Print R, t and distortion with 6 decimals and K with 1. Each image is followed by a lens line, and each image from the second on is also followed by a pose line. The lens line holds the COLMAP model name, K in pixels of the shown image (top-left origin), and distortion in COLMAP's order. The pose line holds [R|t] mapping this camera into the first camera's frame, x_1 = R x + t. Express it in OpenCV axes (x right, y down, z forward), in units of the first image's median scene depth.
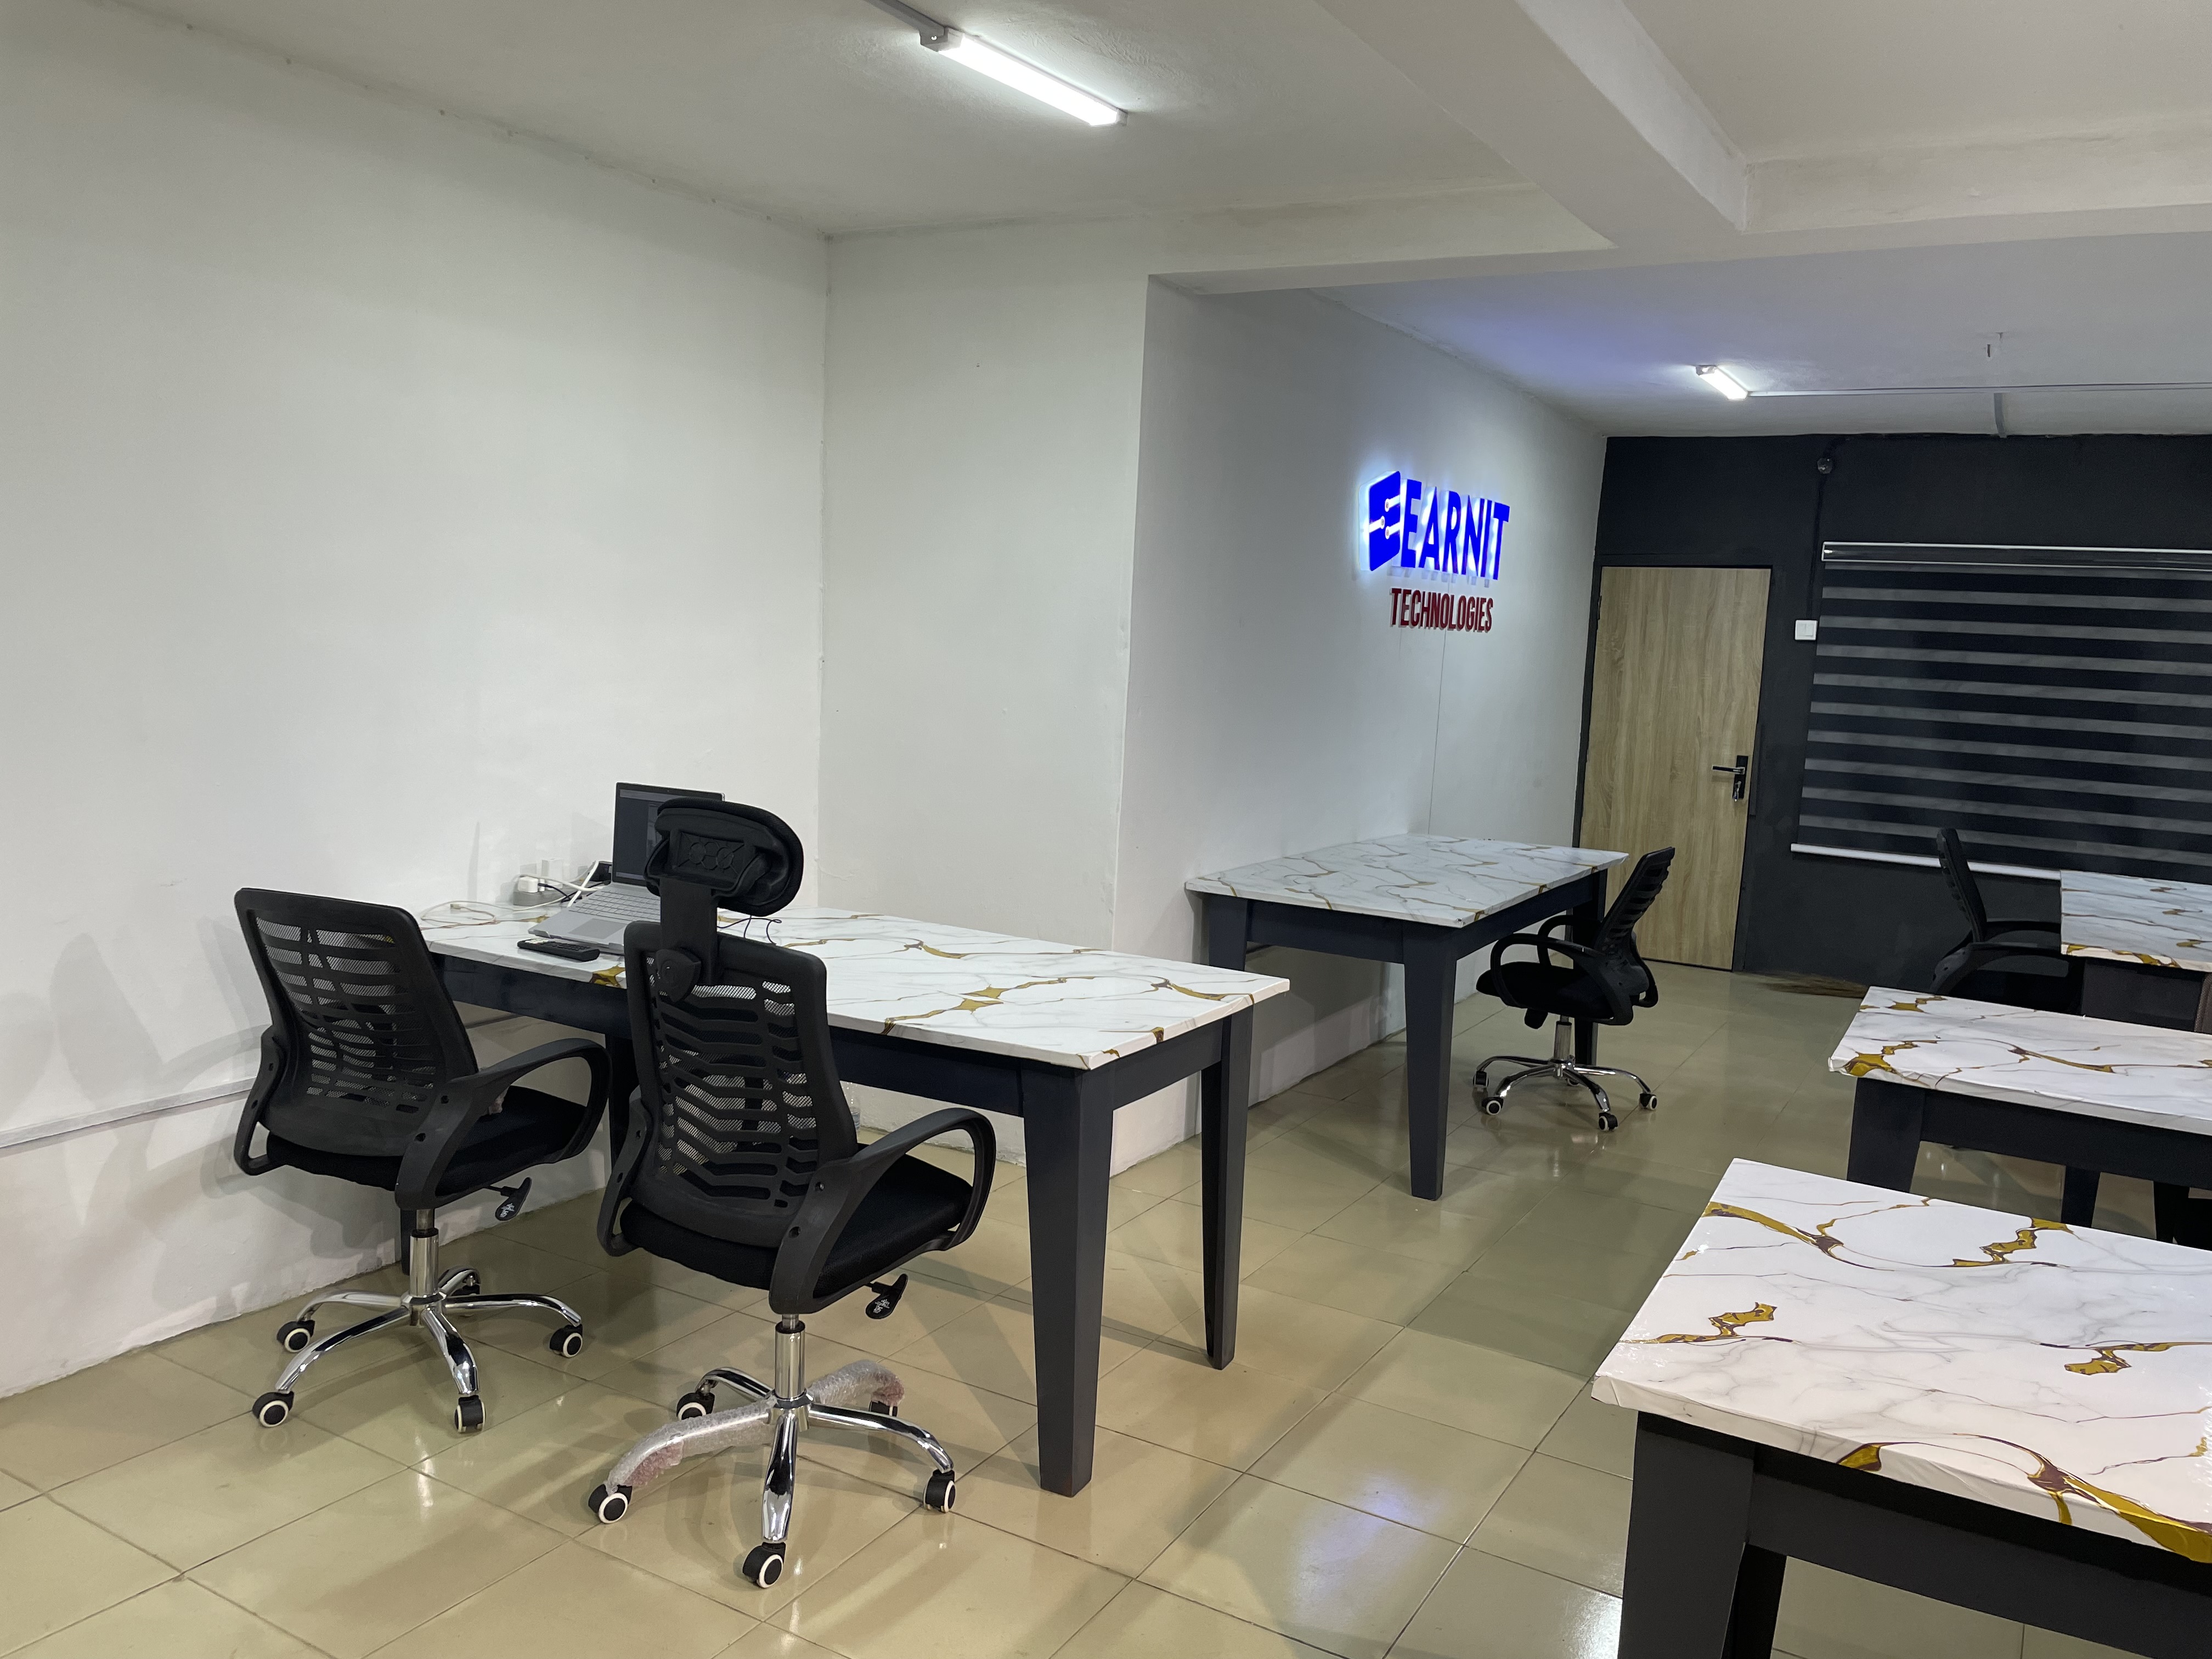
lens RADIAL K [[1717.9, 0, 1106.0], [0, 1717.9, 832.4], [0, 0, 1]] dist [-0.001405, -0.000996]
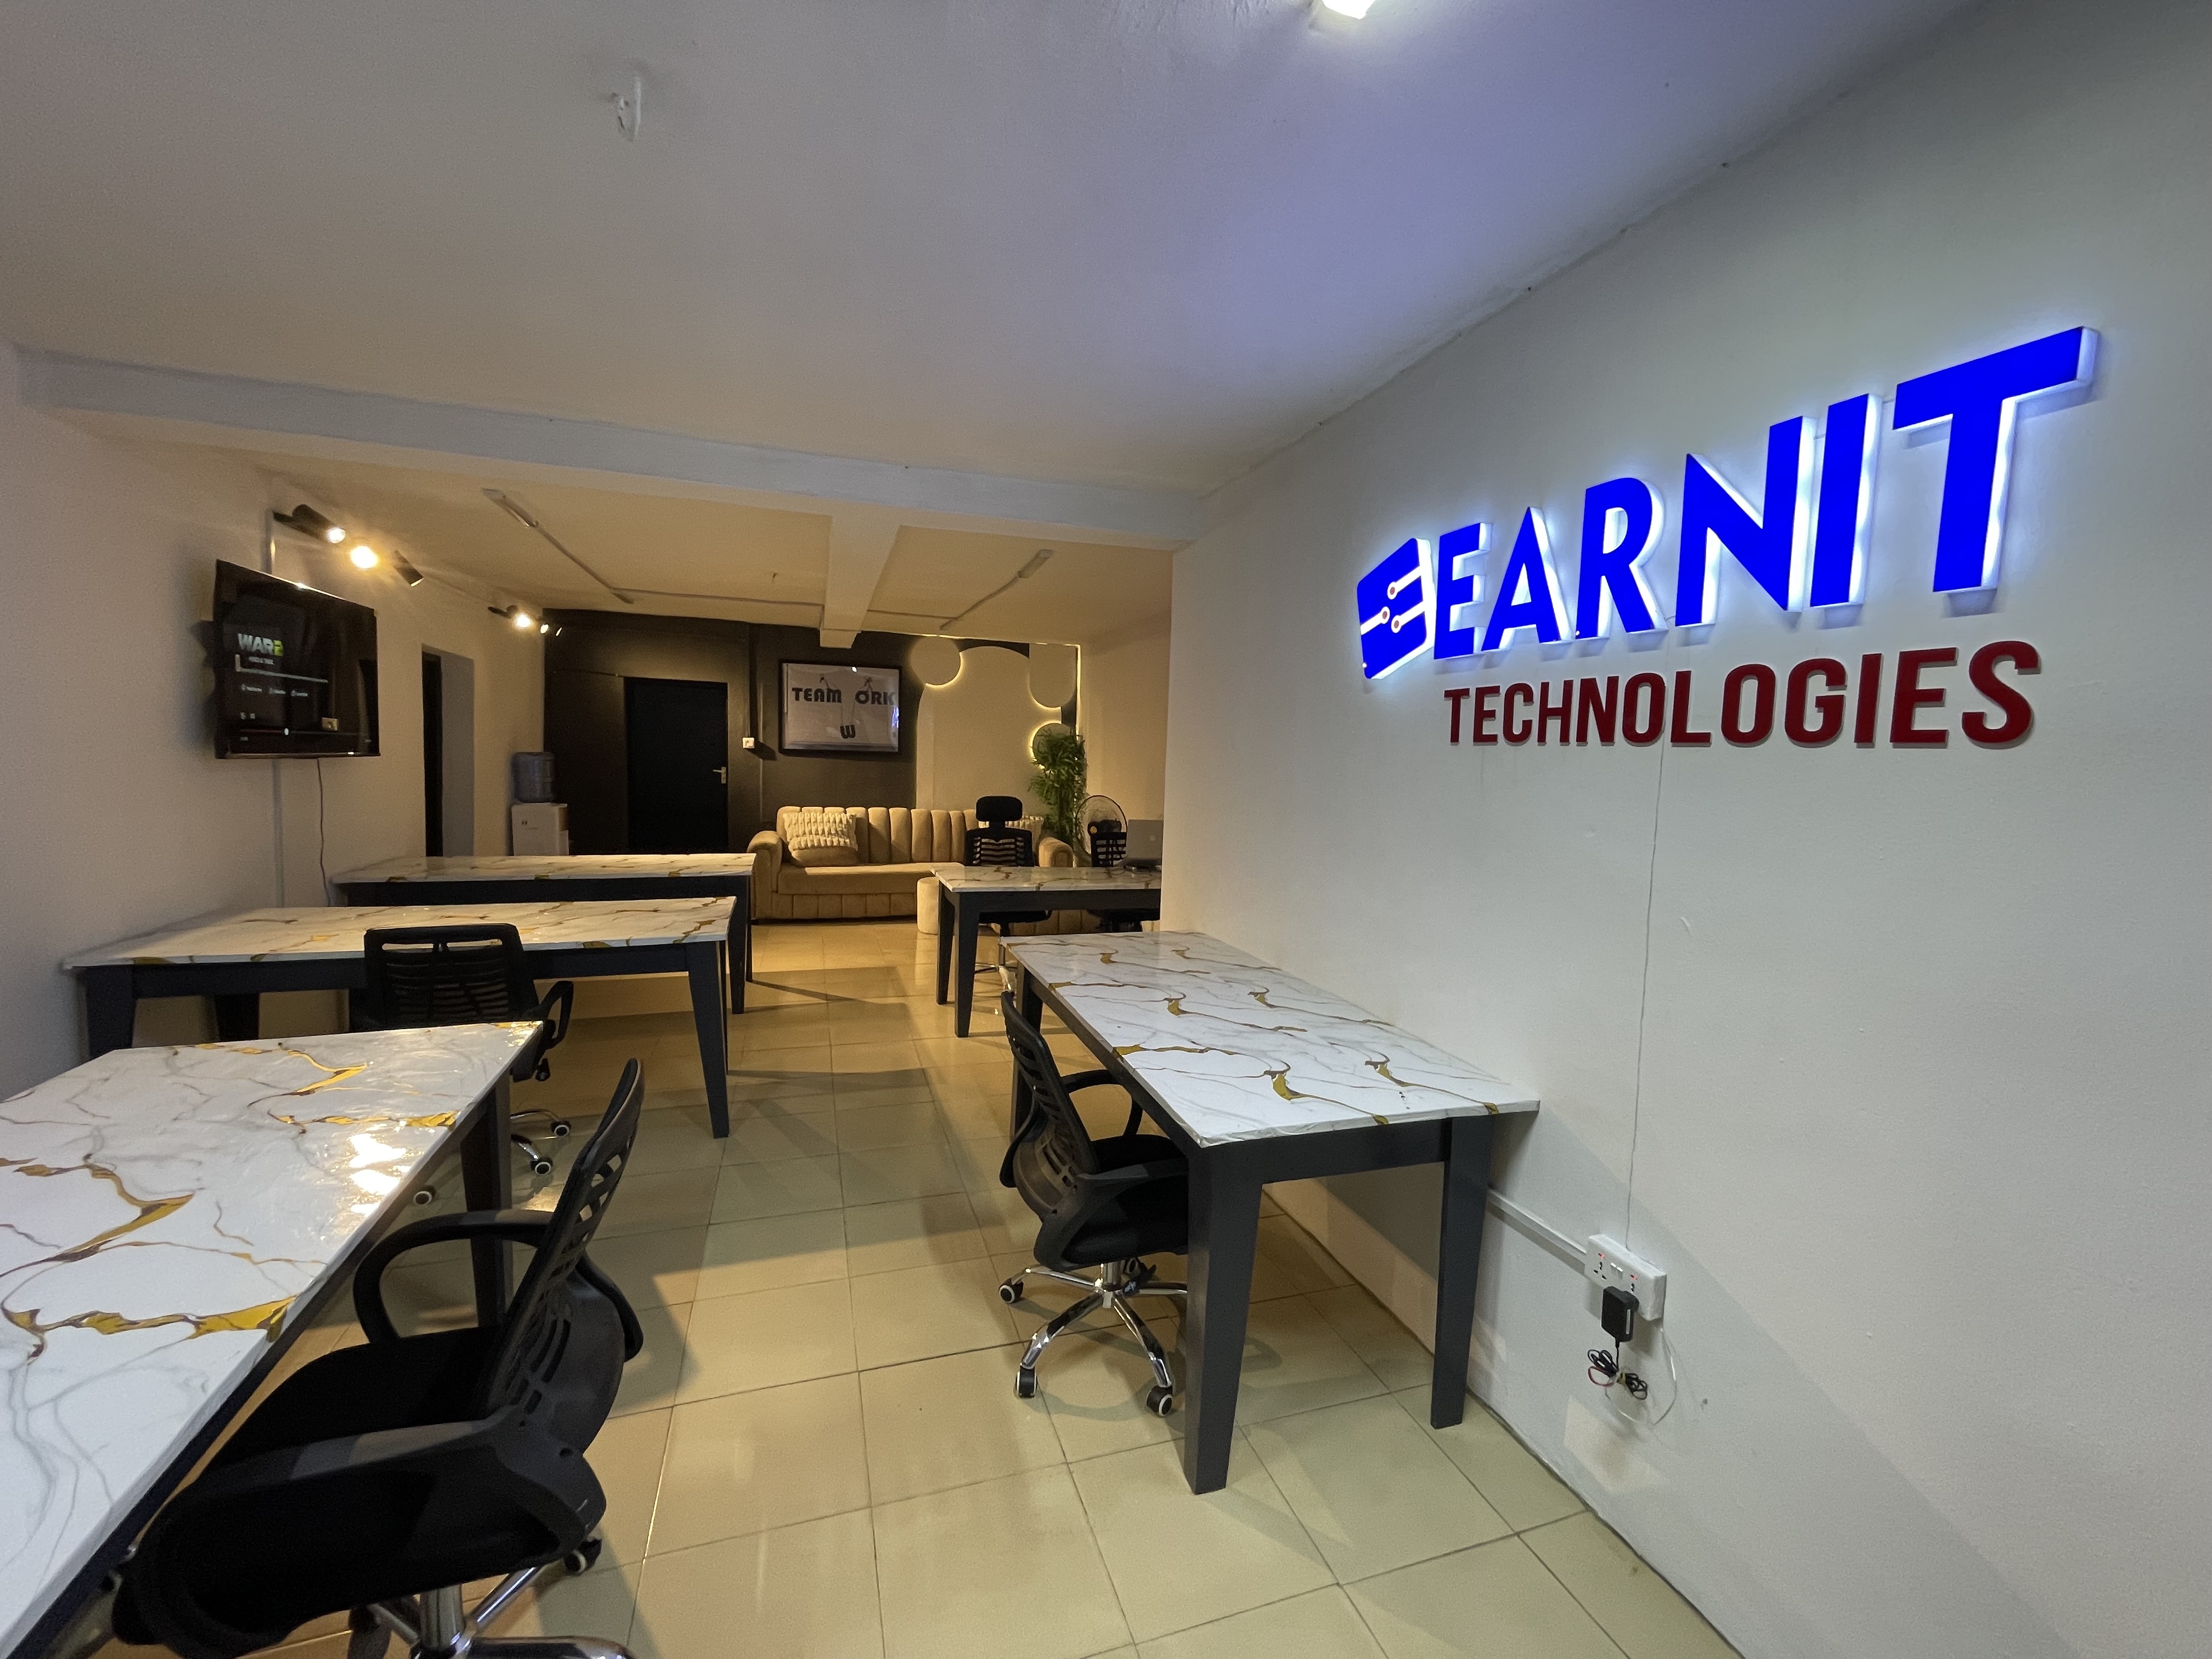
lens RADIAL K [[893.5, 0, 1104.1], [0, 893.5, 822.7], [0, 0, 1]] dist [0.000019, 0.000131]
pose [[-0.652887, -0.014873, -0.757309, 0.555372], [-0.156487, 0.980886, 0.115646, -0.114969], [0.741114, 0.194013, -0.642736, 1.191304]]
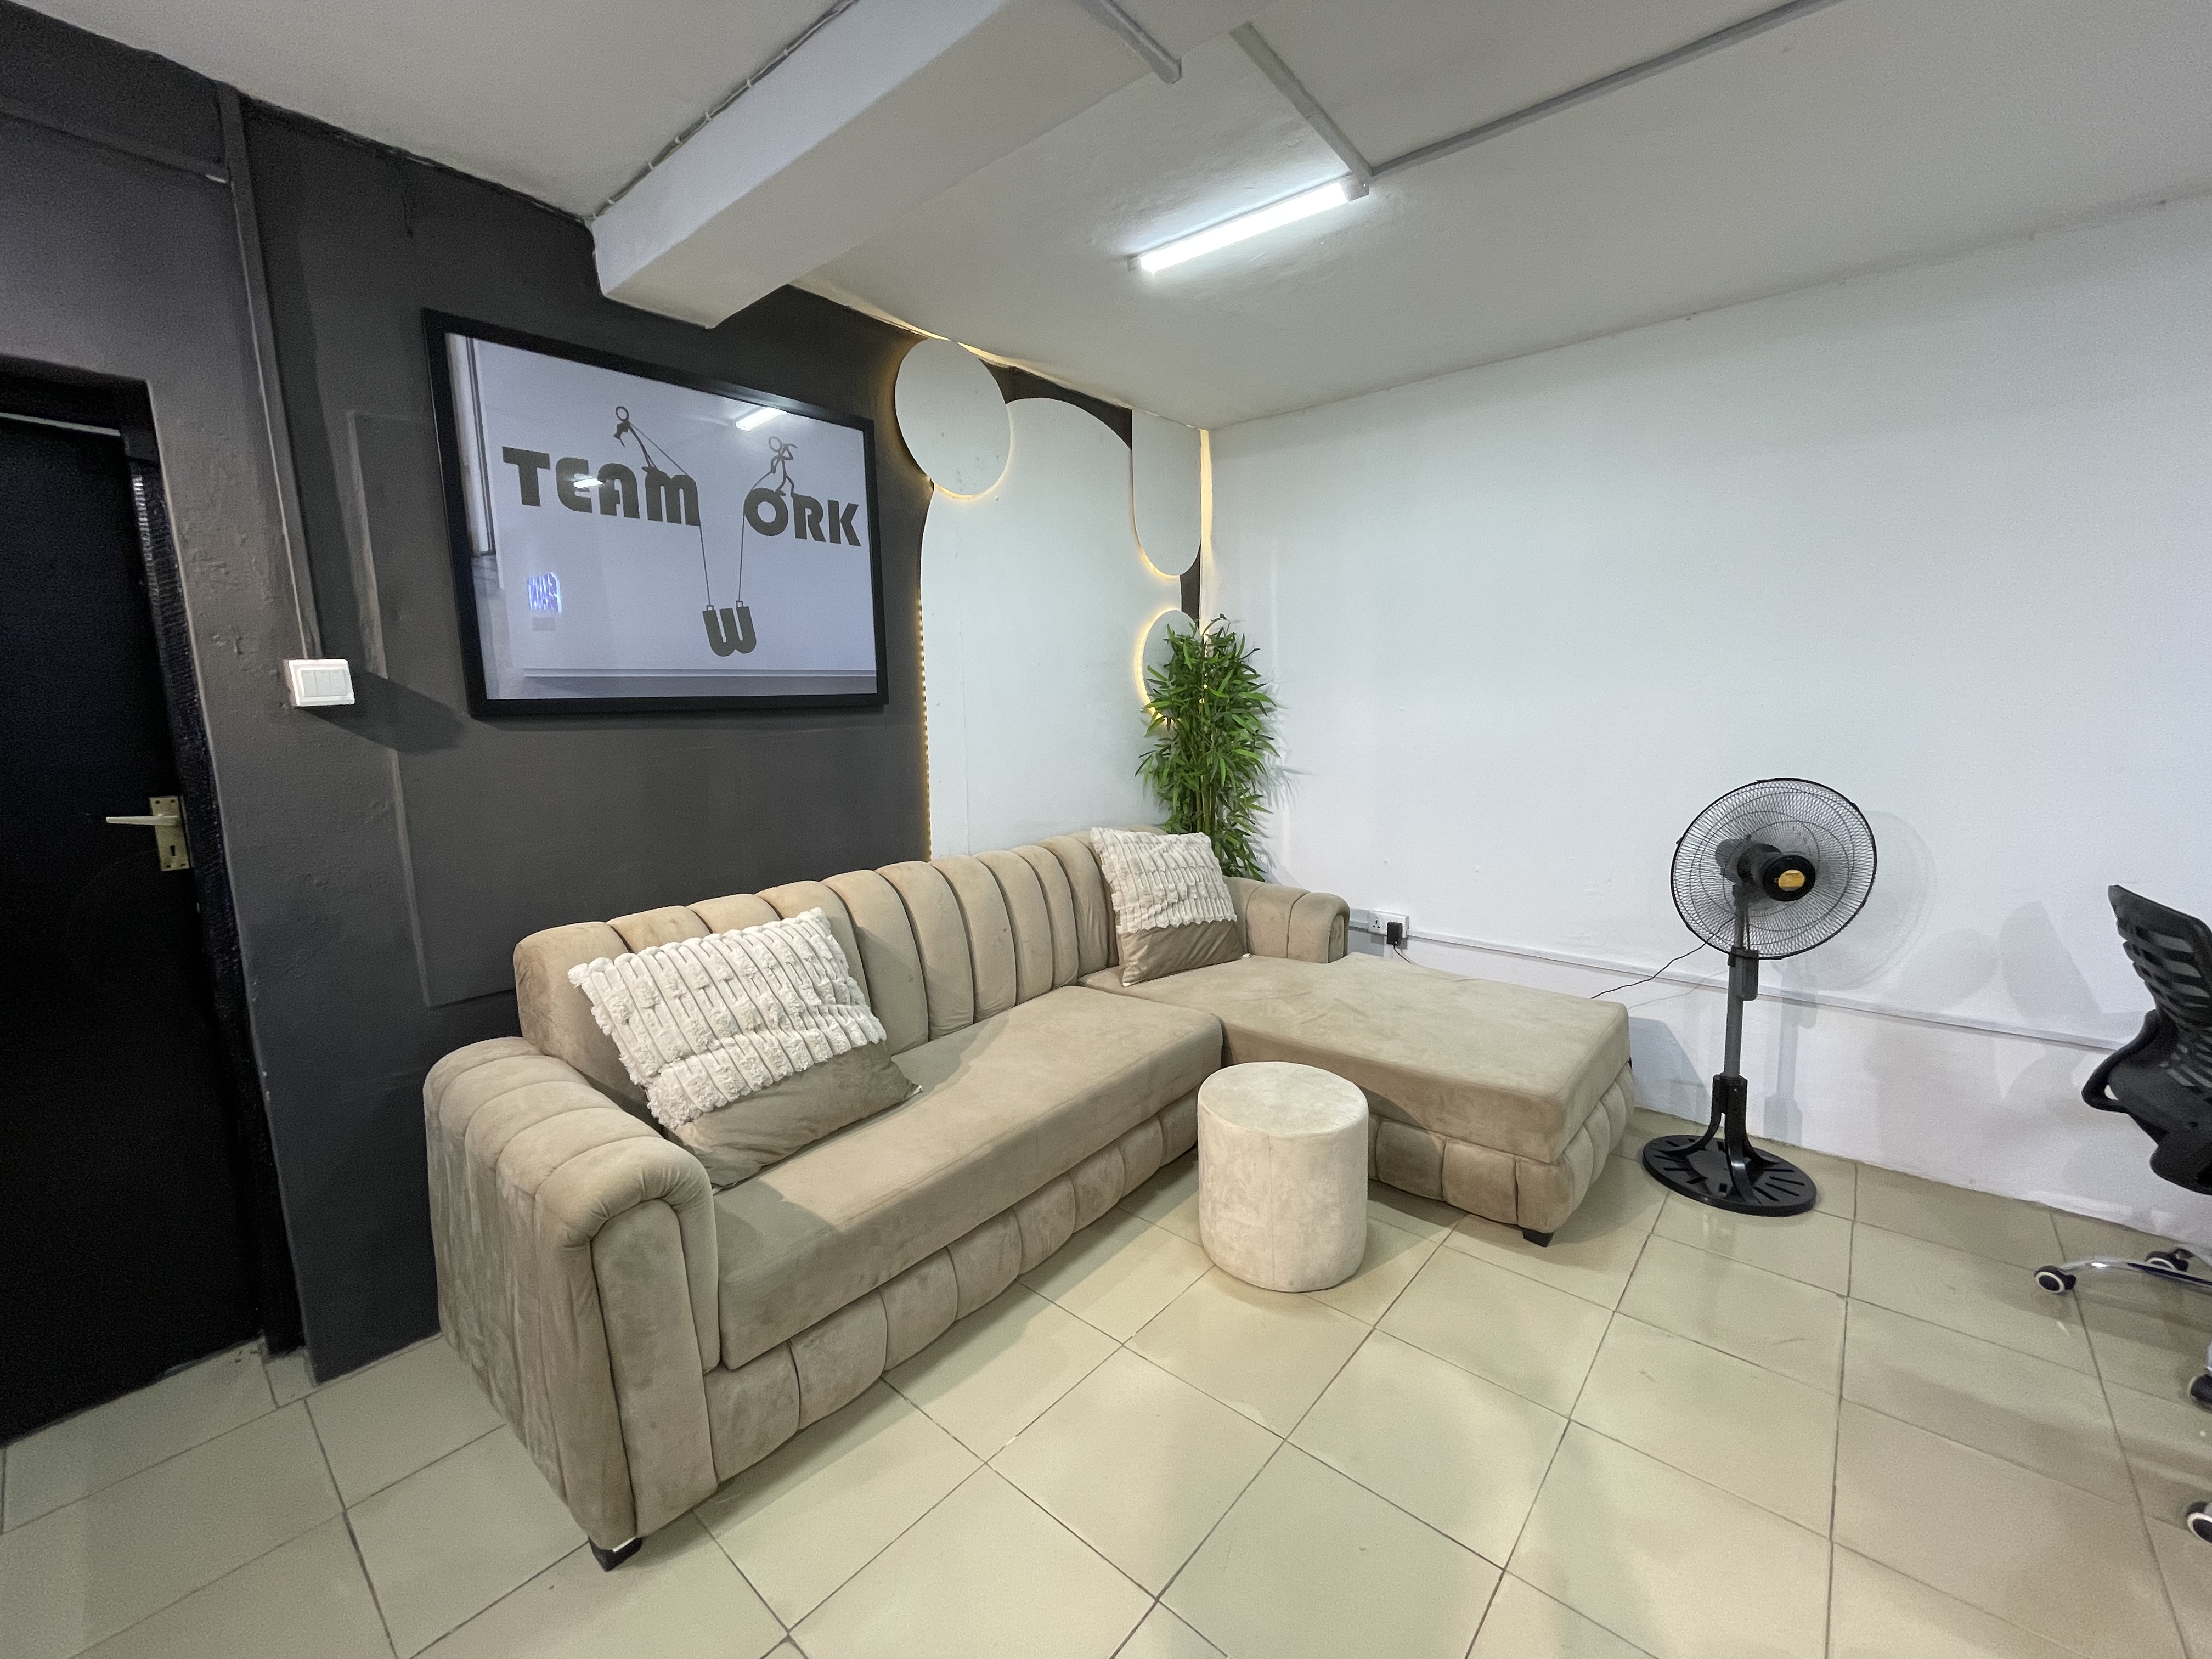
lens RADIAL K [[893.5, 0, 1104.1], [0, 893.5, 822.7], [0, 0, 1]] dist [0.000019, 0.000131]
pose [[-0.170679, 0.095645, -0.980674, 0.106872], [-0.112700, 0.986851, 0.115862, -0.002555], [0.978860, 0.130297, -0.157656, 0.136419]]
